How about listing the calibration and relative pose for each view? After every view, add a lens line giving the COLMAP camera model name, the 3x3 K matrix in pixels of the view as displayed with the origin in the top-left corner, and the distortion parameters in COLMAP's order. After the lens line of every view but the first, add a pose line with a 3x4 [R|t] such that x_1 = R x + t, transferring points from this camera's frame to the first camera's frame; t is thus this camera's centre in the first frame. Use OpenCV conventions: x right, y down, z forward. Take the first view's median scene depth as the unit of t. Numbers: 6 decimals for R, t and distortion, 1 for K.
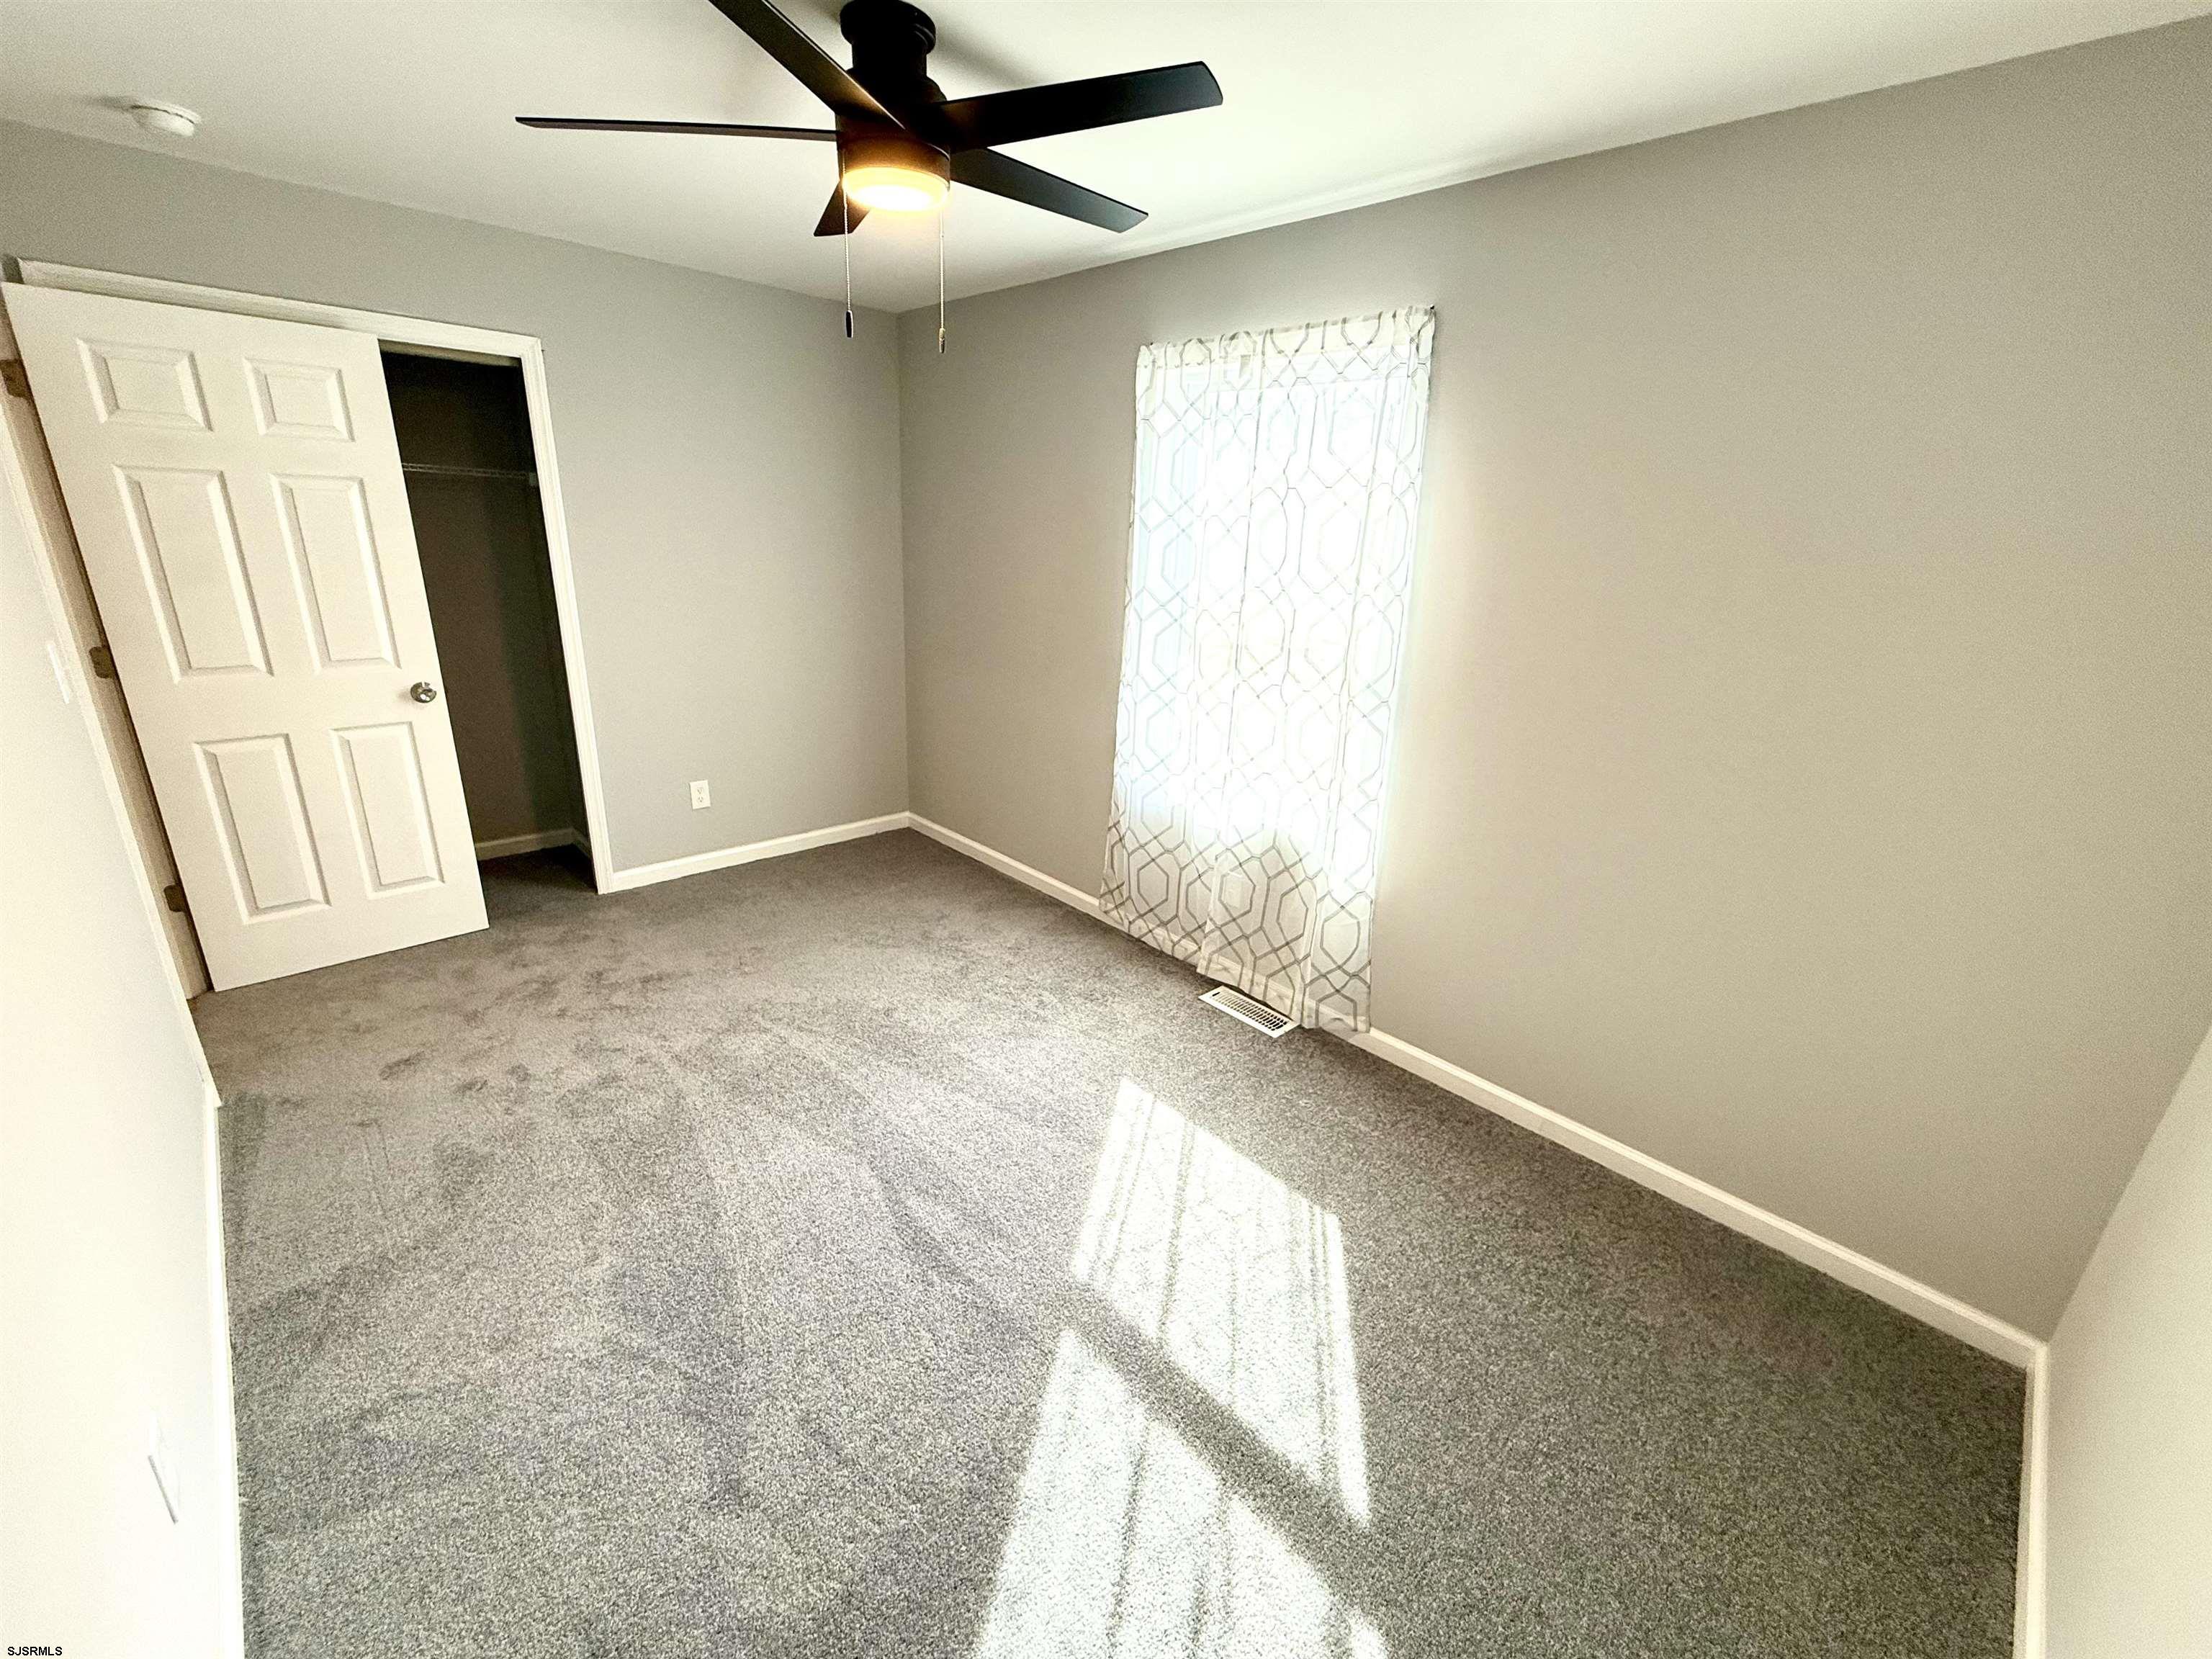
lens RADIAL K [[894.9, 0, 1106.0], [0, 894.9, 829.5], [0, 0, 1]] dist [0.001330, 0.000387]
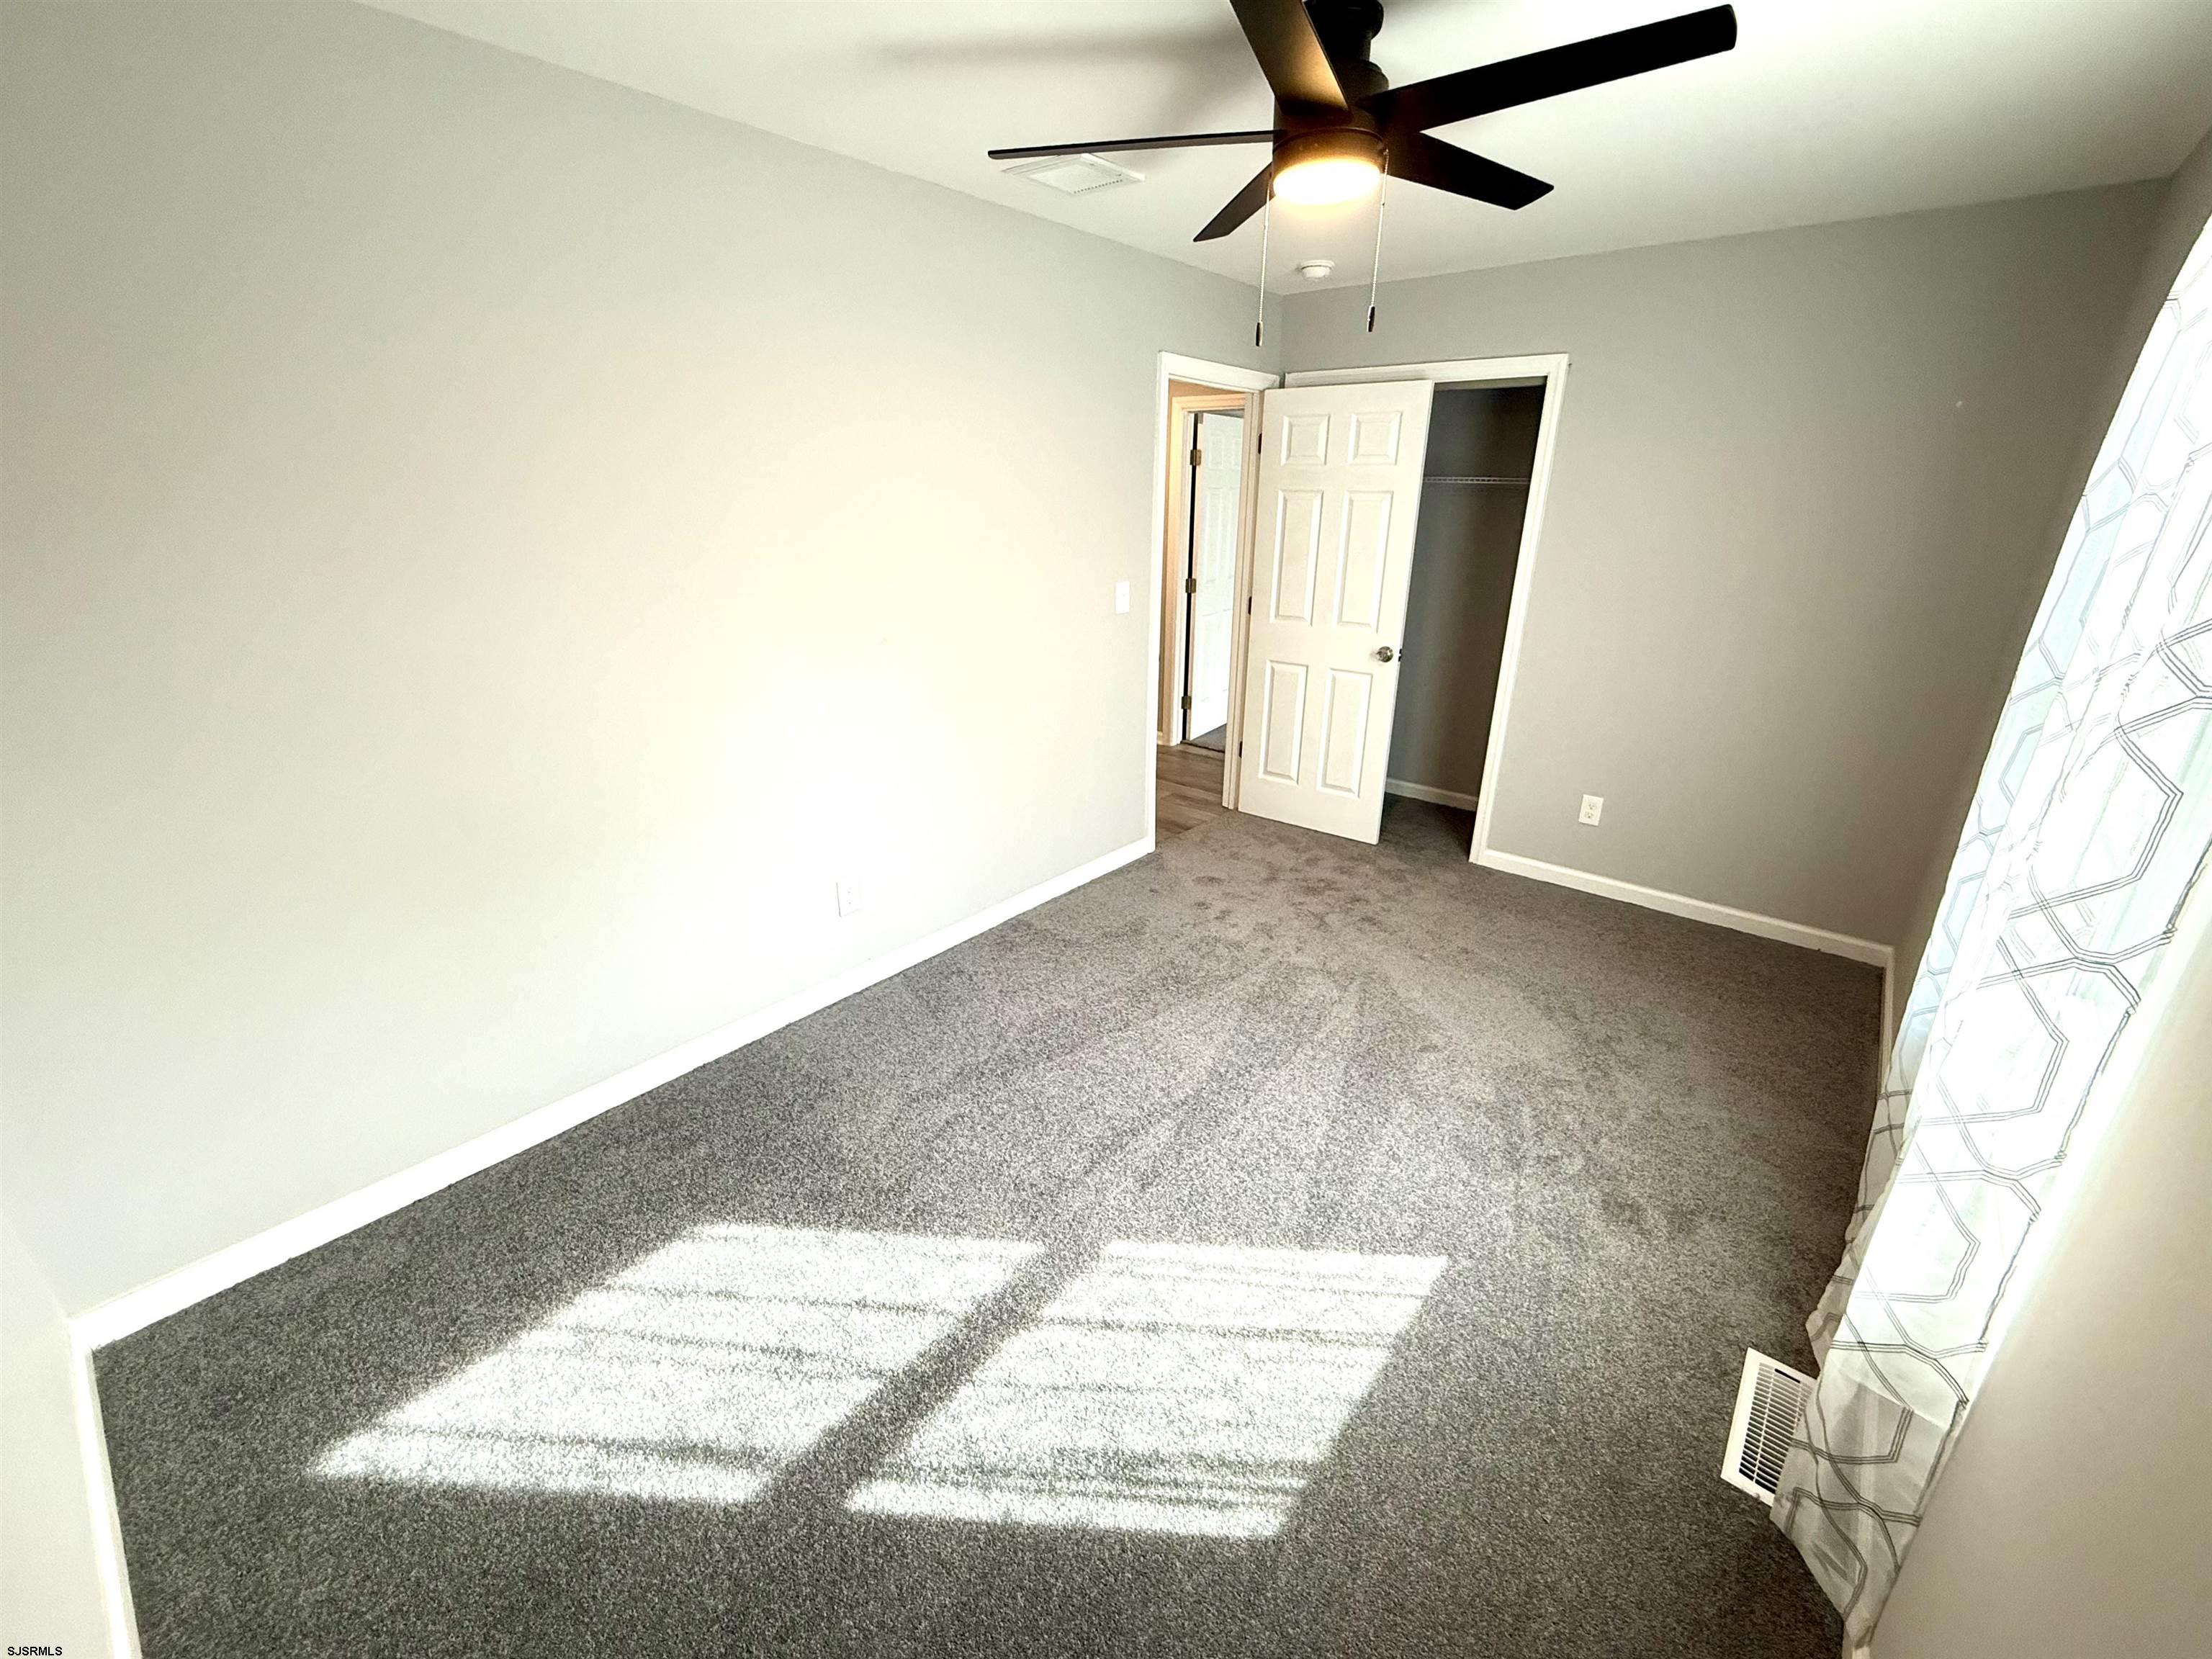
lens RADIAL K [[889.8, 0, 1106.0], [0, 889.8, 829.5], [0, 0, 1]] dist [-0.001425, -0.000090]
pose [[0.117337, 0.314339, -0.942031, 0.538969], [-0.327684, 0.907712, 0.262072, -0.139206], [0.937473, 0.277938, 0.209512, 0.453478]]
